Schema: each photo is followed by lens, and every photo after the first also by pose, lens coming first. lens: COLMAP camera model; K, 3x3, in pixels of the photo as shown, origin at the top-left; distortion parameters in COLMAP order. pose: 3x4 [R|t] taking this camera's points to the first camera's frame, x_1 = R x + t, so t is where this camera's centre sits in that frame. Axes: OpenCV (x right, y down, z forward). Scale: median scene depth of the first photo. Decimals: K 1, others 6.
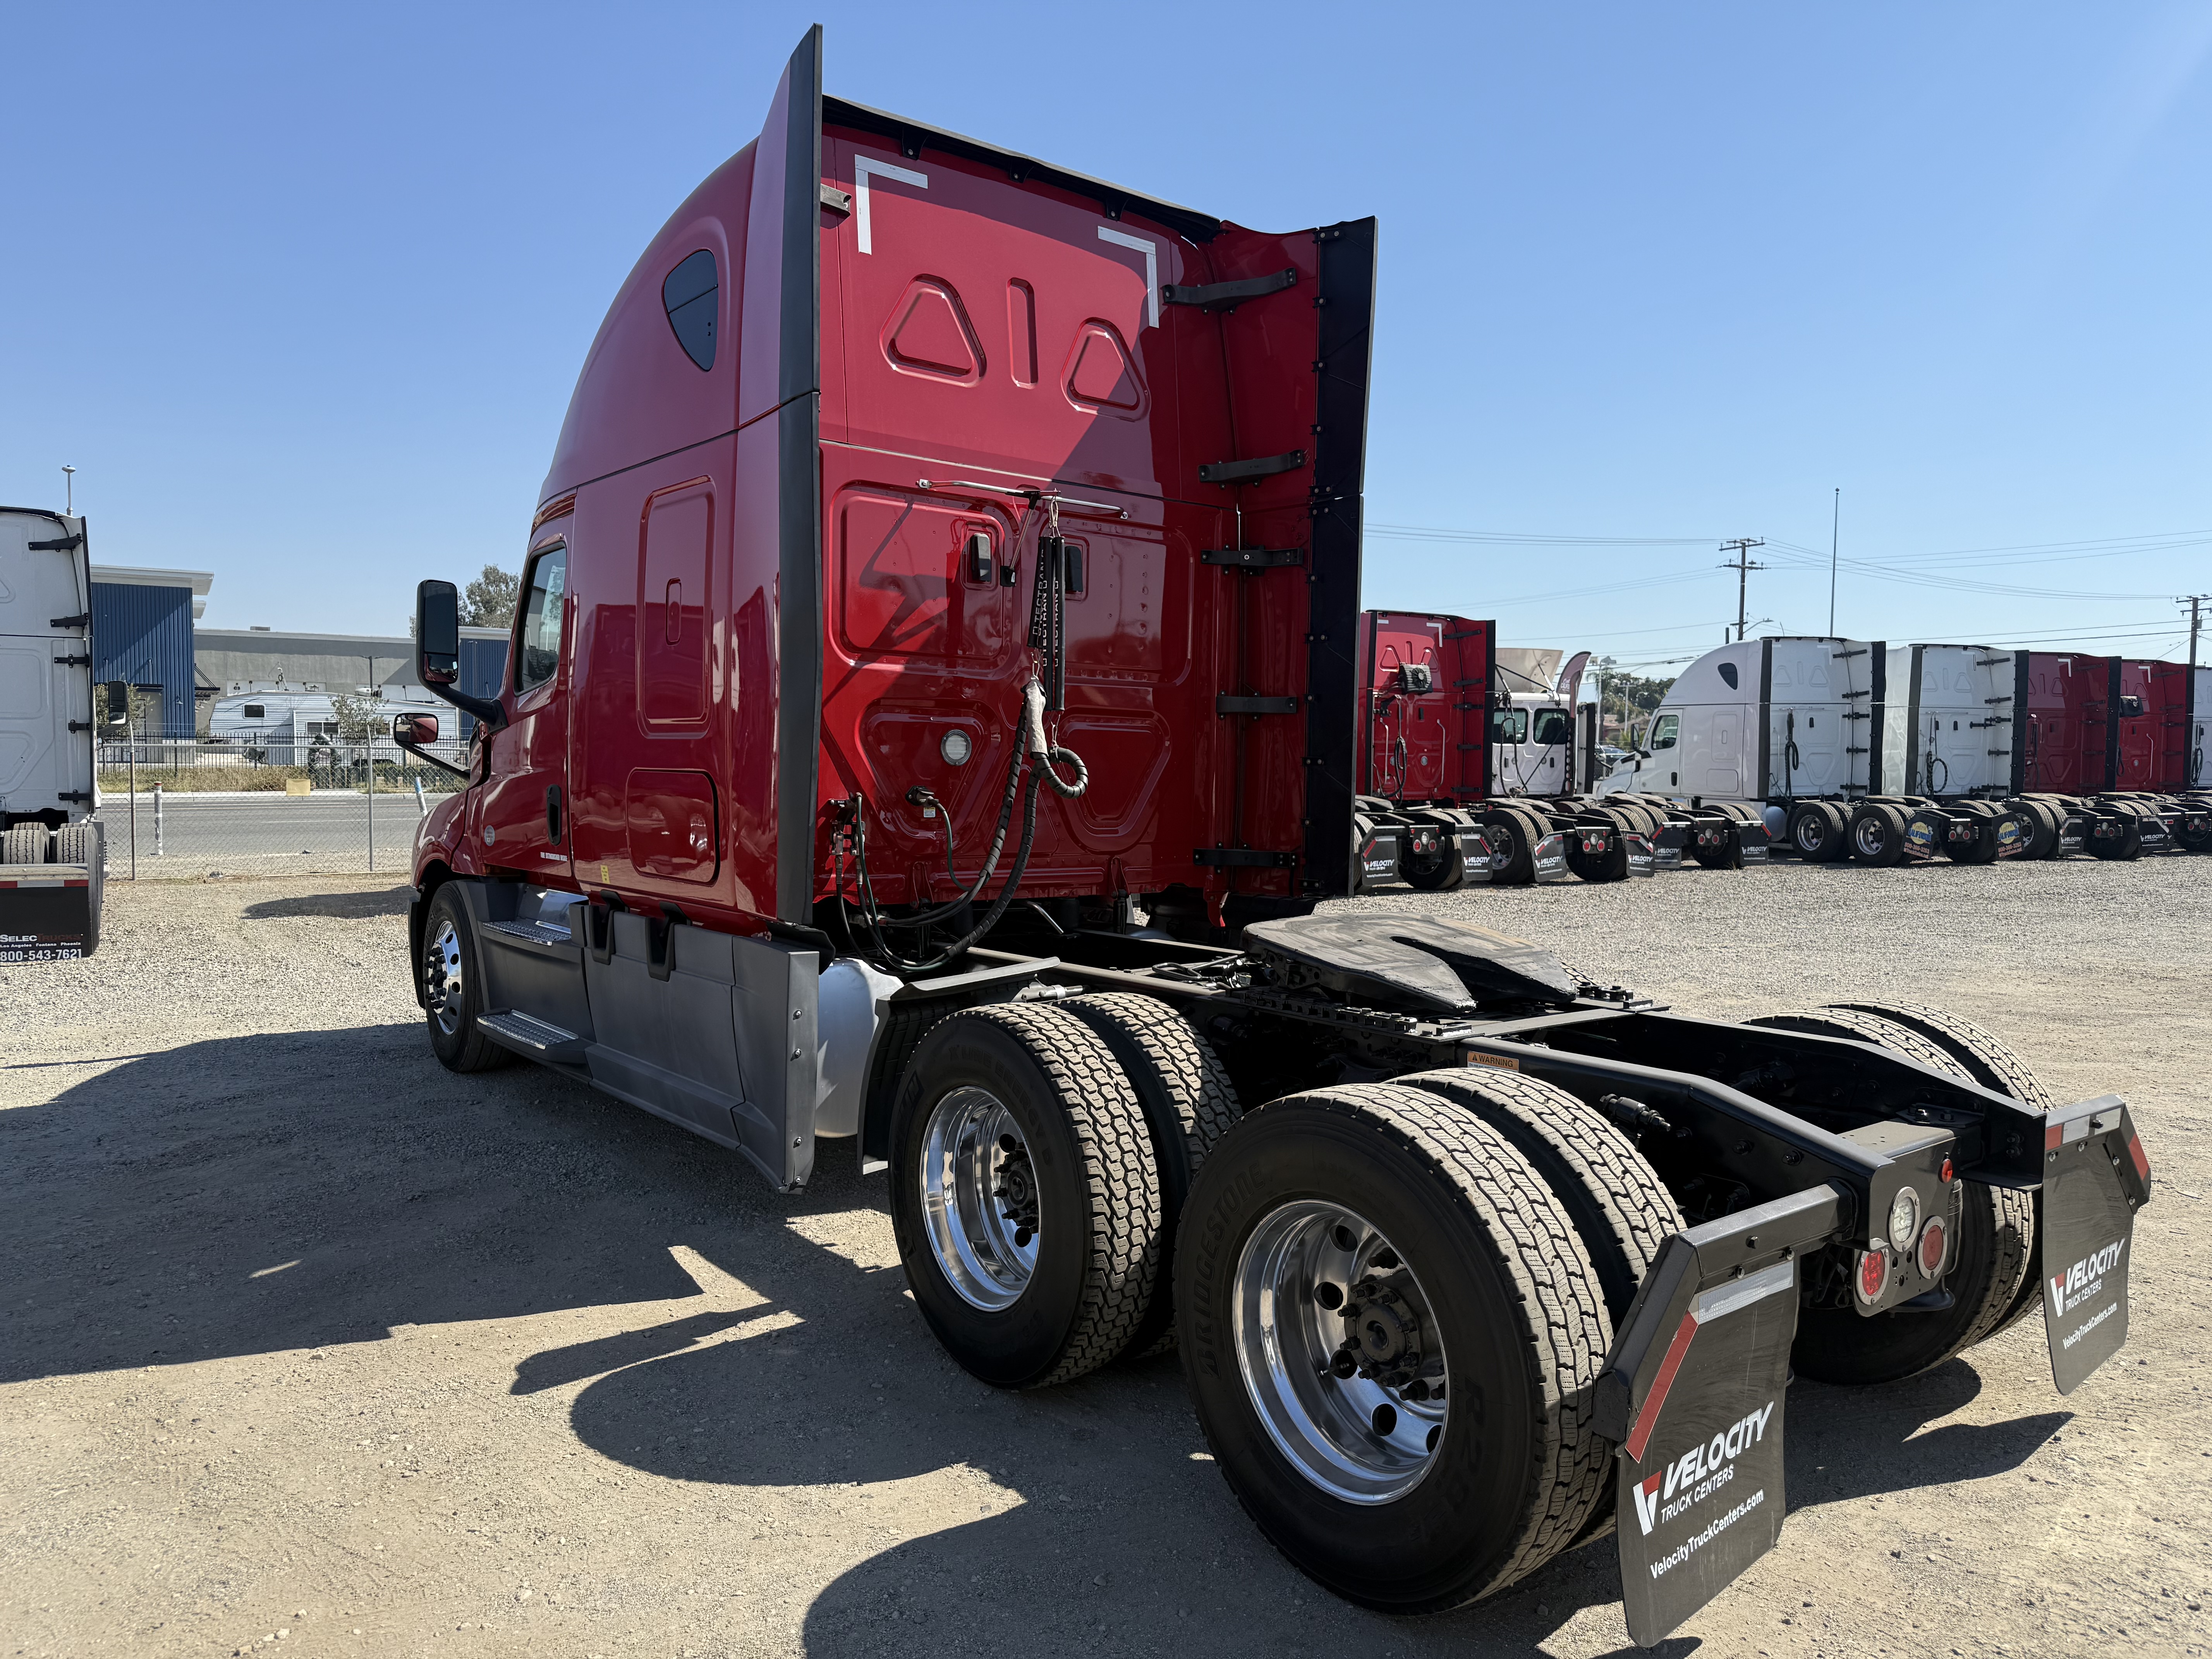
lens RADIAL K [[1569.3, 0, 1106.0], [0, 1569.3, 829.8], [0, 0, 1]] dist [-0.000610, -0.002086]
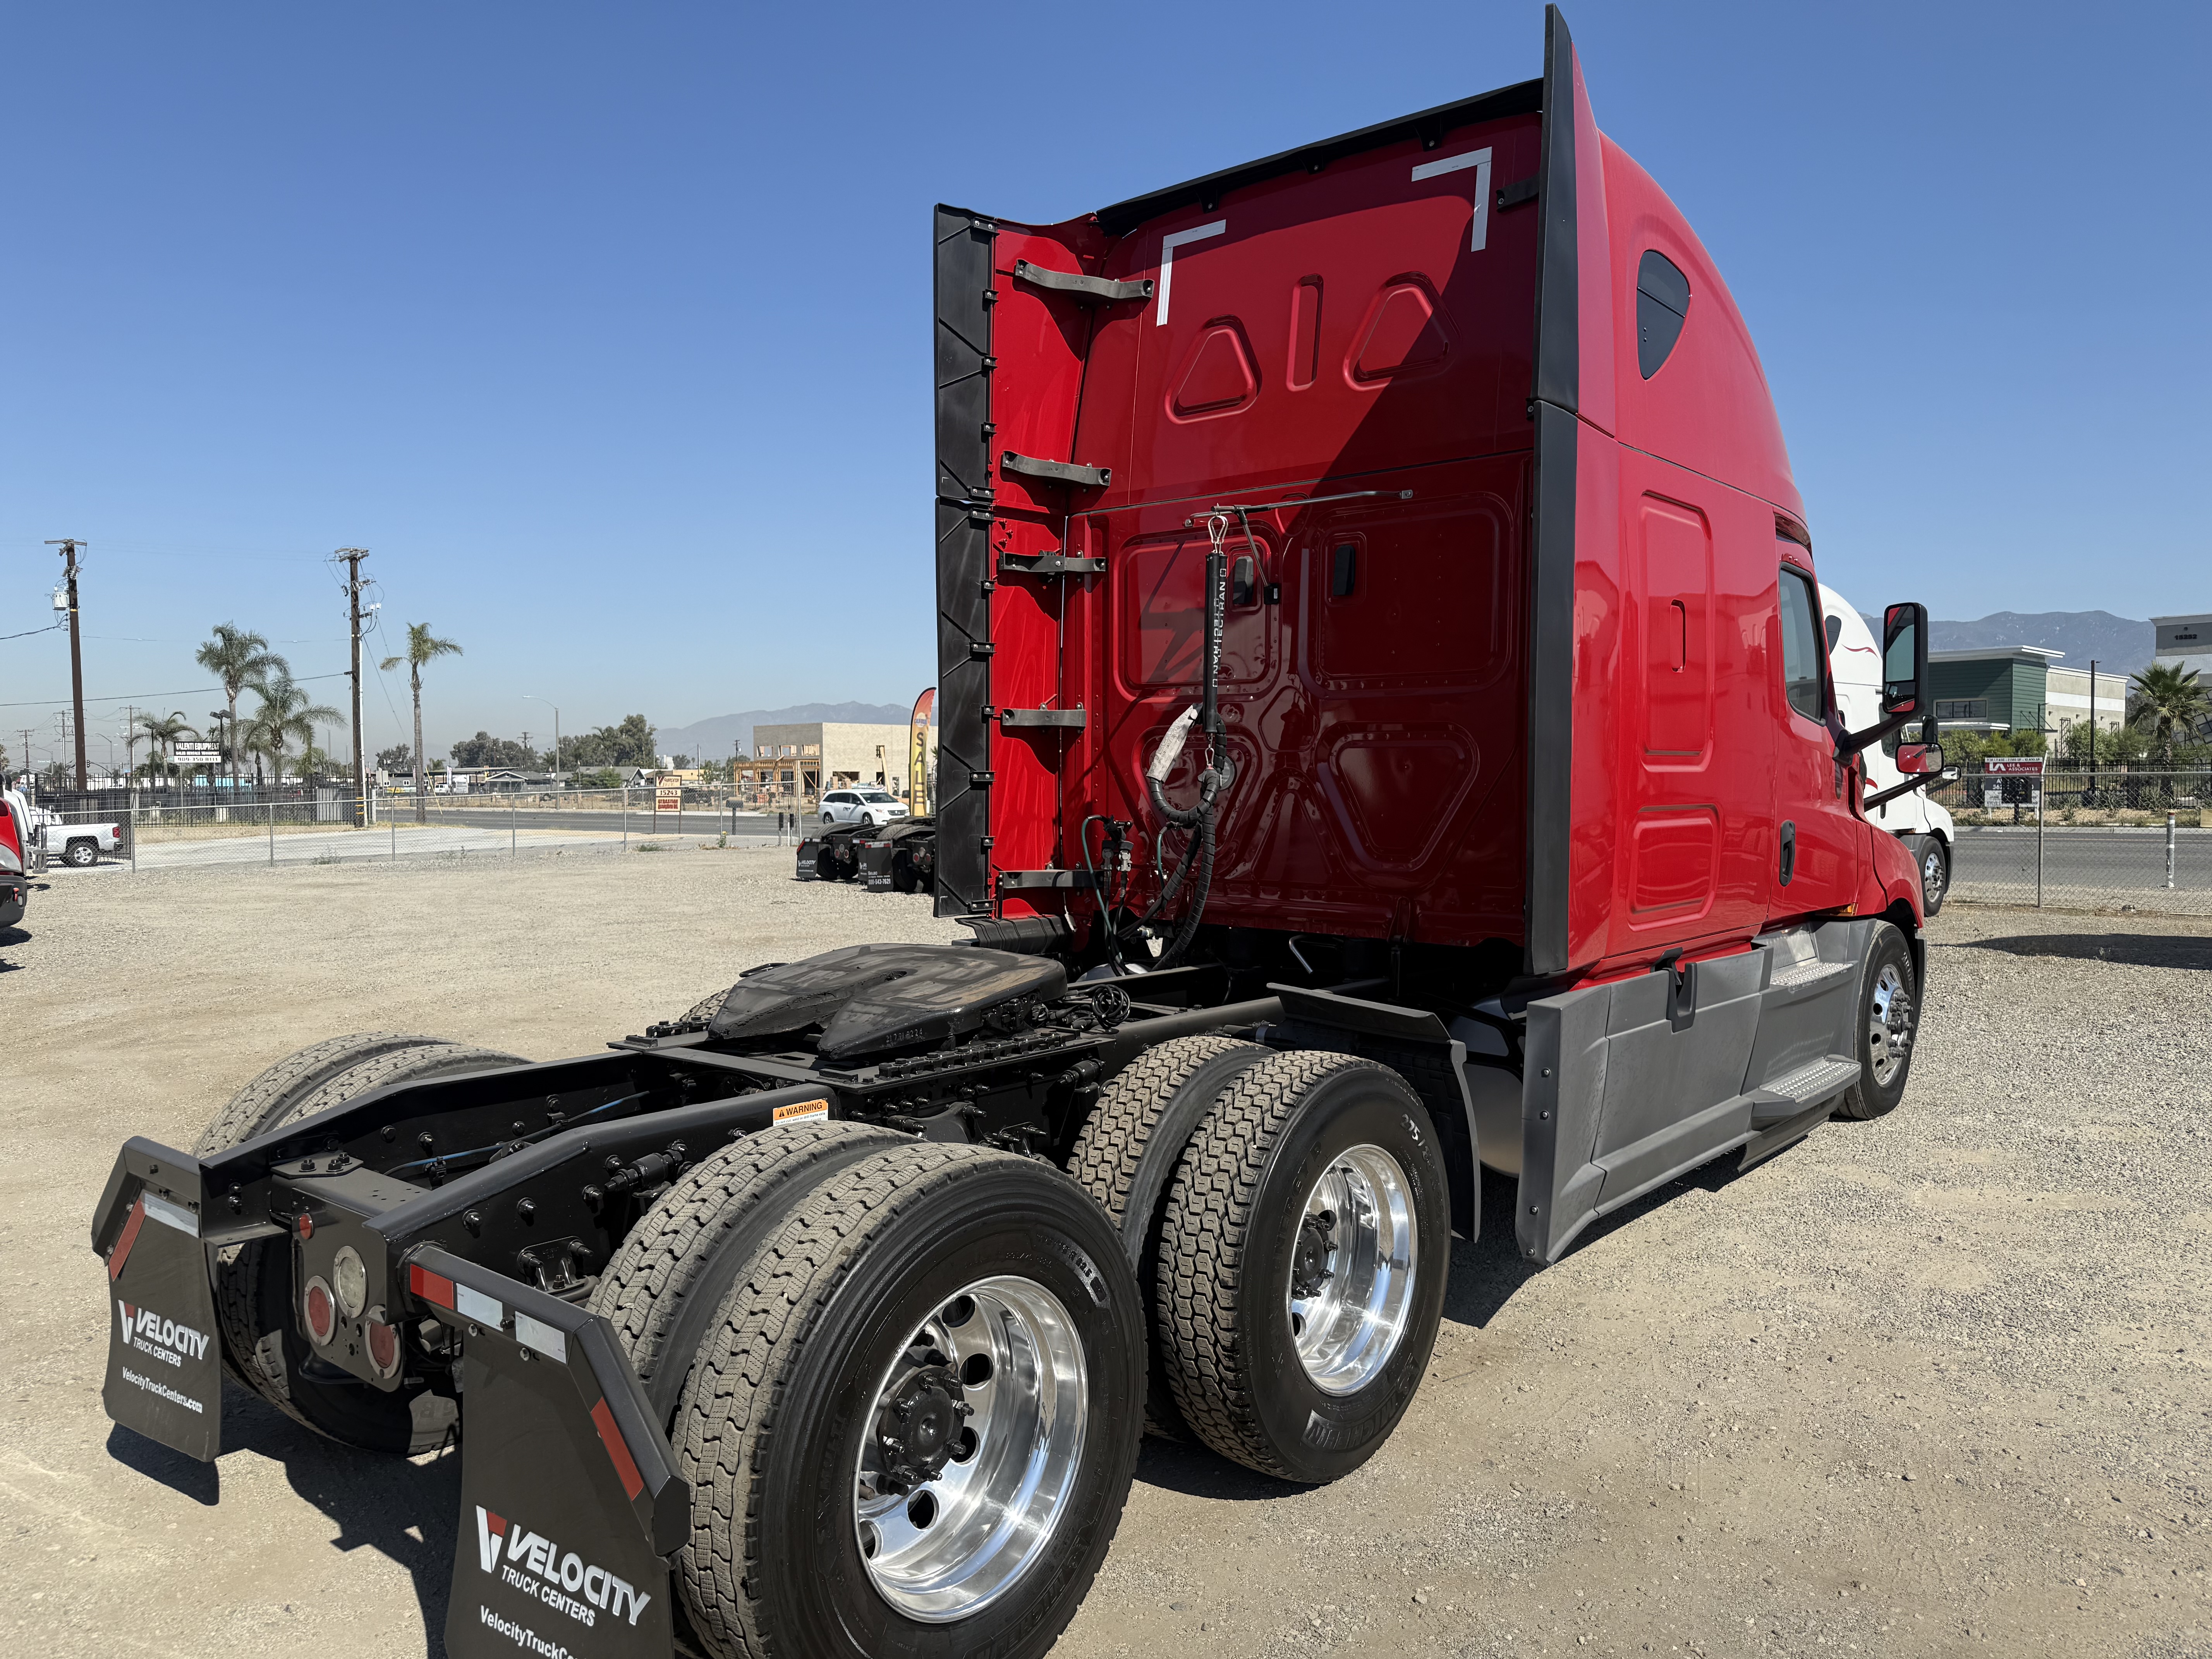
lens RADIAL K [[1569.3, 0, 1107.1], [0, 1569.3, 834.9], [0, 0, 1]] dist [-0.000610, -0.002086]
pose [[0.191315, 0.022318, -0.981275, 0.840934], [-0.035946, 0.999230, 0.015718, -0.030291], [0.980870, 0.032266, 0.191970, 0.710579]]
